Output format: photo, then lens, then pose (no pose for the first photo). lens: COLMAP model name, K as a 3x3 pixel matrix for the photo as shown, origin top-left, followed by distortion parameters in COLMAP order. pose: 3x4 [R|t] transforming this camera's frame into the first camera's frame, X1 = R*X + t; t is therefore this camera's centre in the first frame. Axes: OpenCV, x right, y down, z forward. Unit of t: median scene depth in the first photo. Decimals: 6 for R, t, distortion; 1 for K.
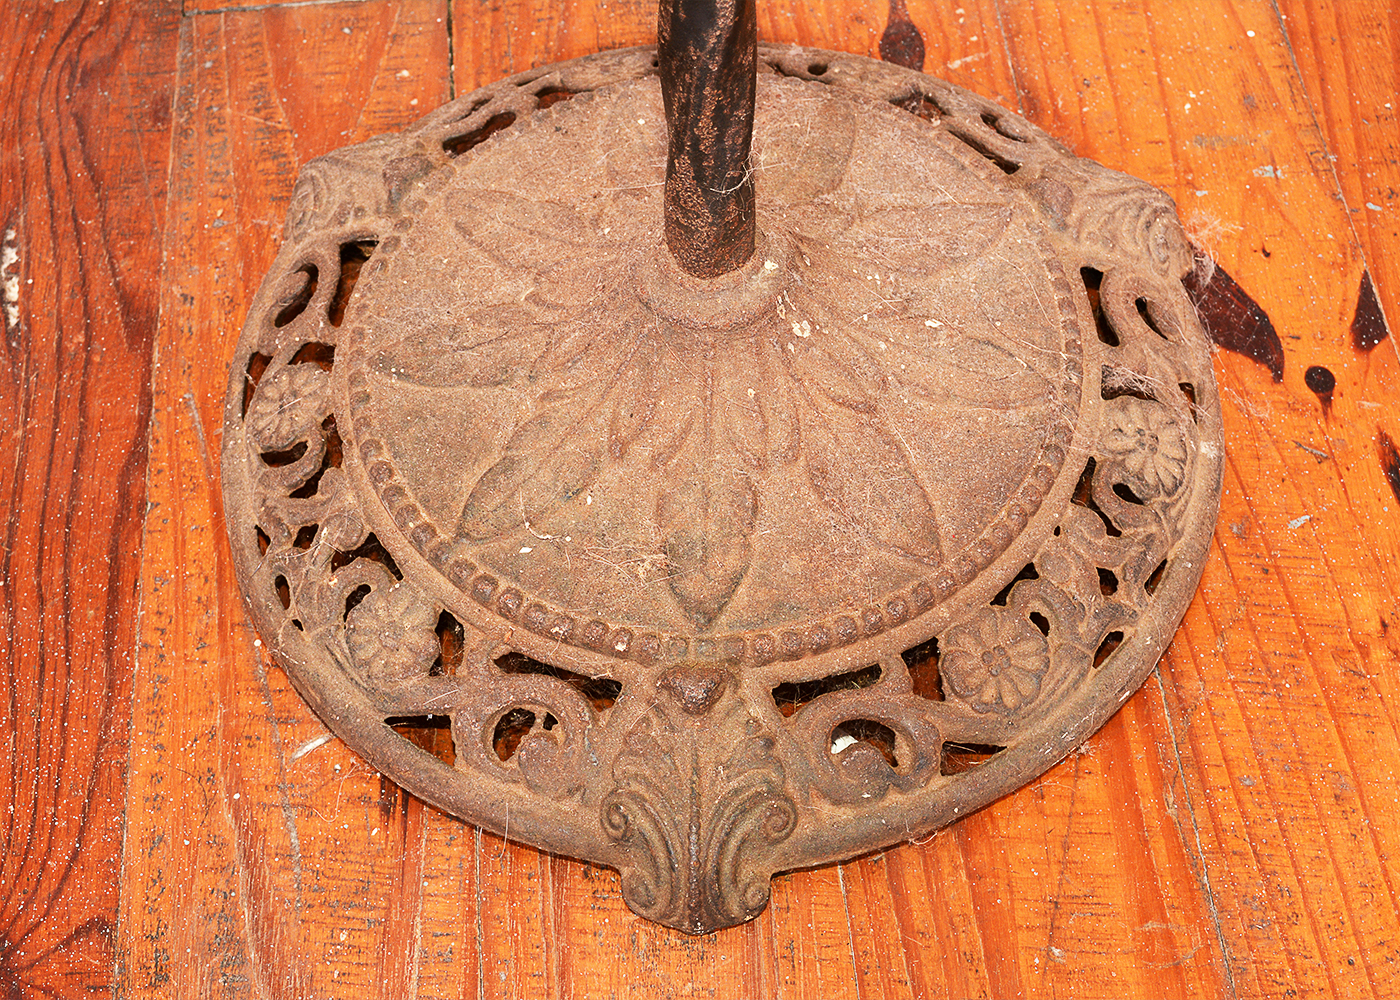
lens RADIAL K [[2114.4, 0, 700.0], [0, 2114.4, 500.0], [0, 0, 1]] dist [0.014438, -0.003986]
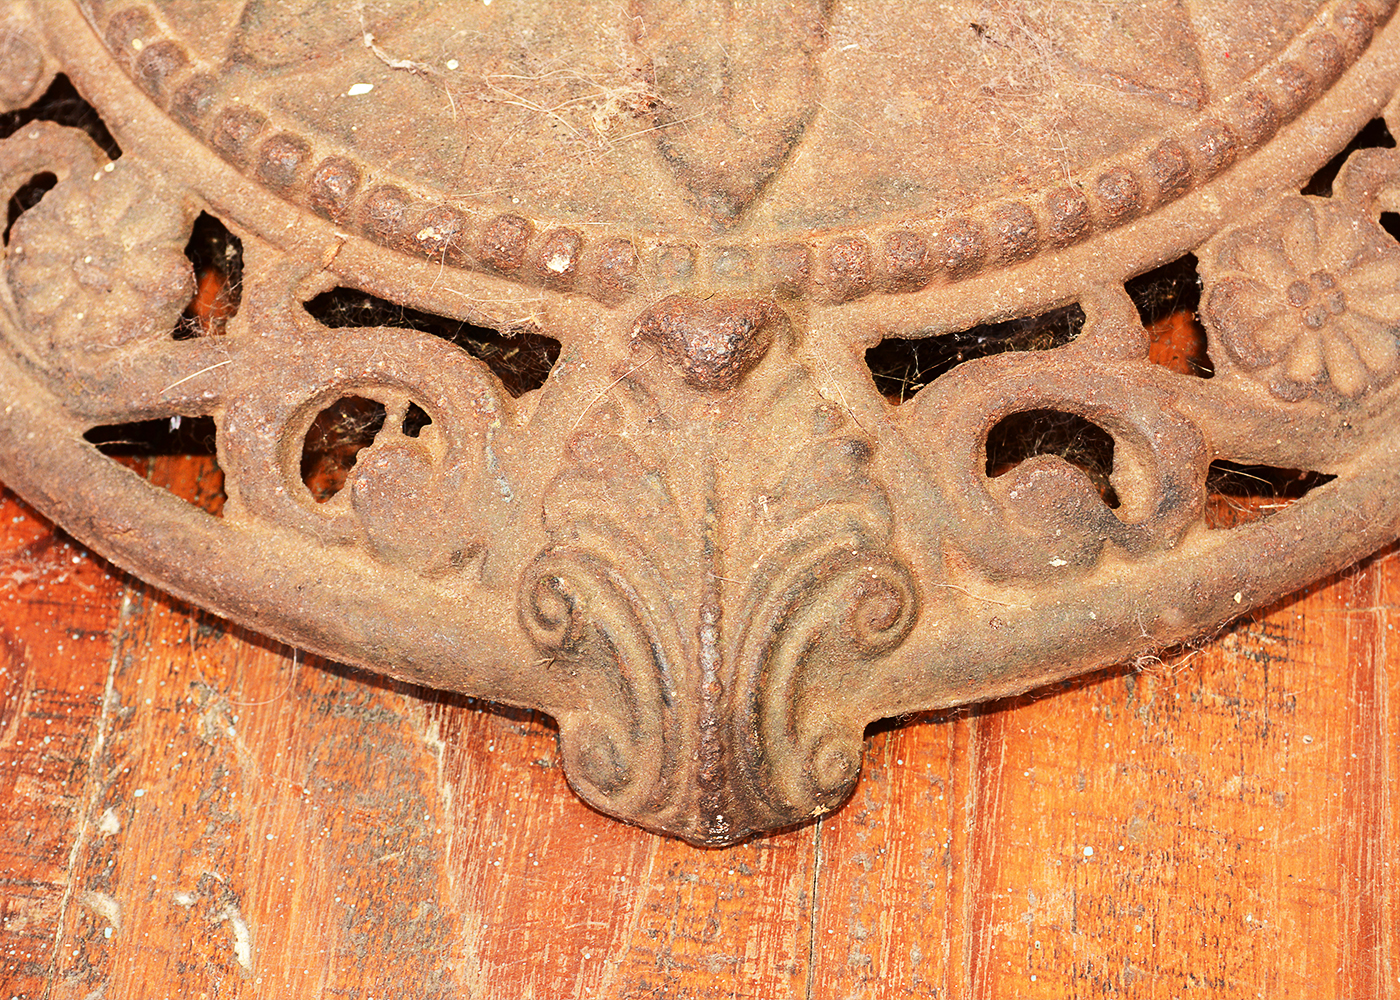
lens RADIAL K [[3180.0, 0, 700.0], [0, 3180.0, 500.0], [0, 0, 1]] dist [0.034601, 0.505013]
pose [[0.999976, -0.002787, 0.006297, -0.009271], [0.002864, 0.999922, -0.012188, 0.132282], [-0.006263, 0.012206, 0.999906, 0.256222]]
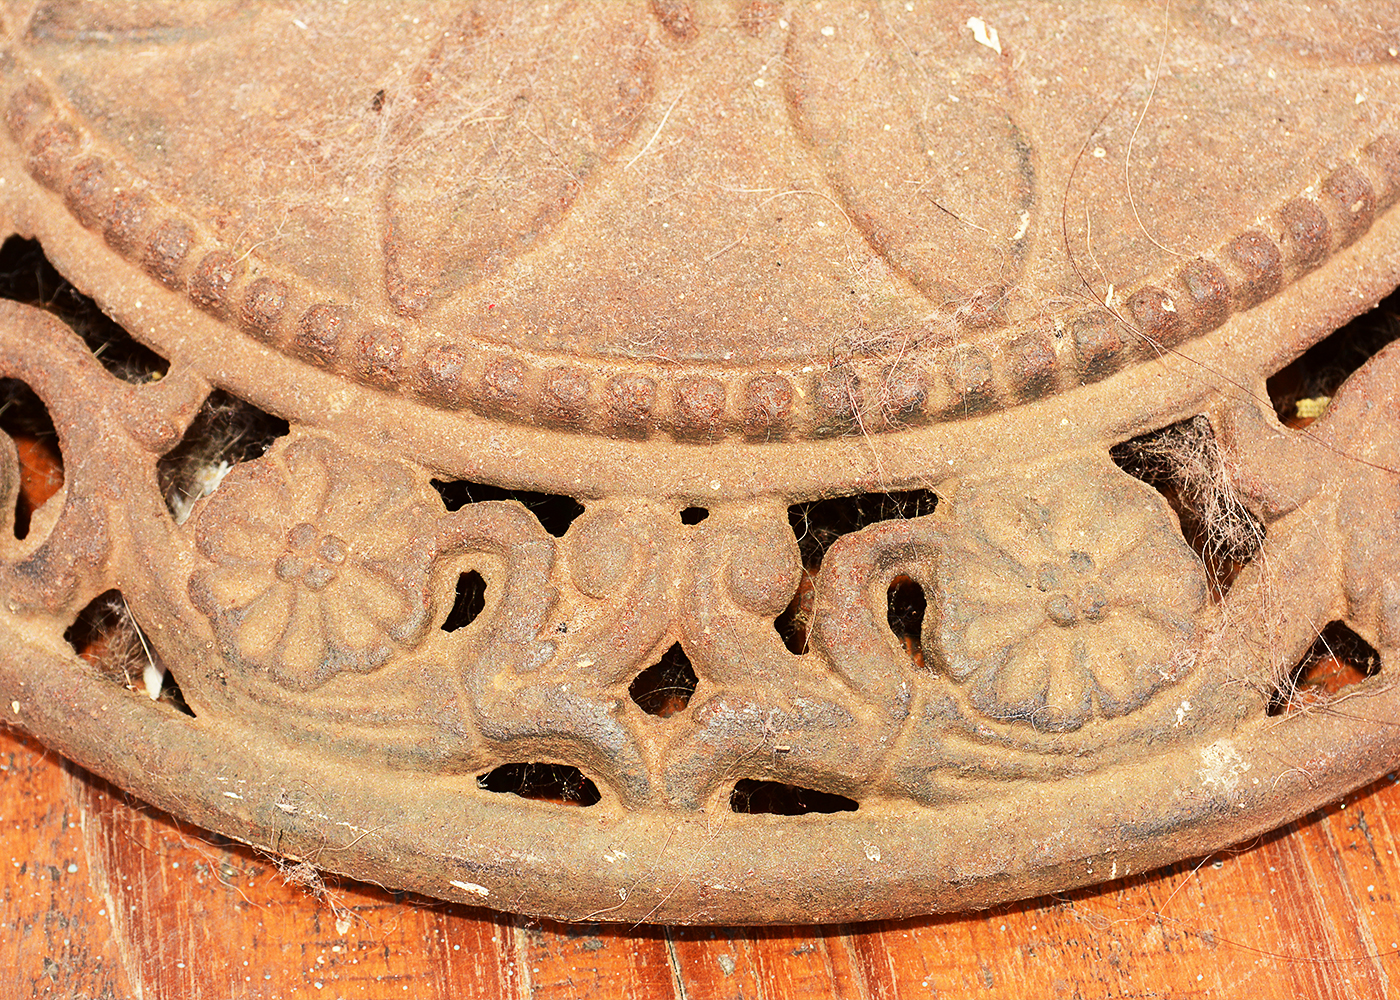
lens RADIAL K [[3180.0, 0, 700.0], [0, 3180.0, 500.0], [0, 0, 1]] dist [0.034601, 0.505013]
pose [[0.503545, 0.692898, -0.516076, 0.503800], [-0.709308, 0.672592, 0.210956, -0.122652], [0.493279, 0.259831, 0.830159, 0.507377]]
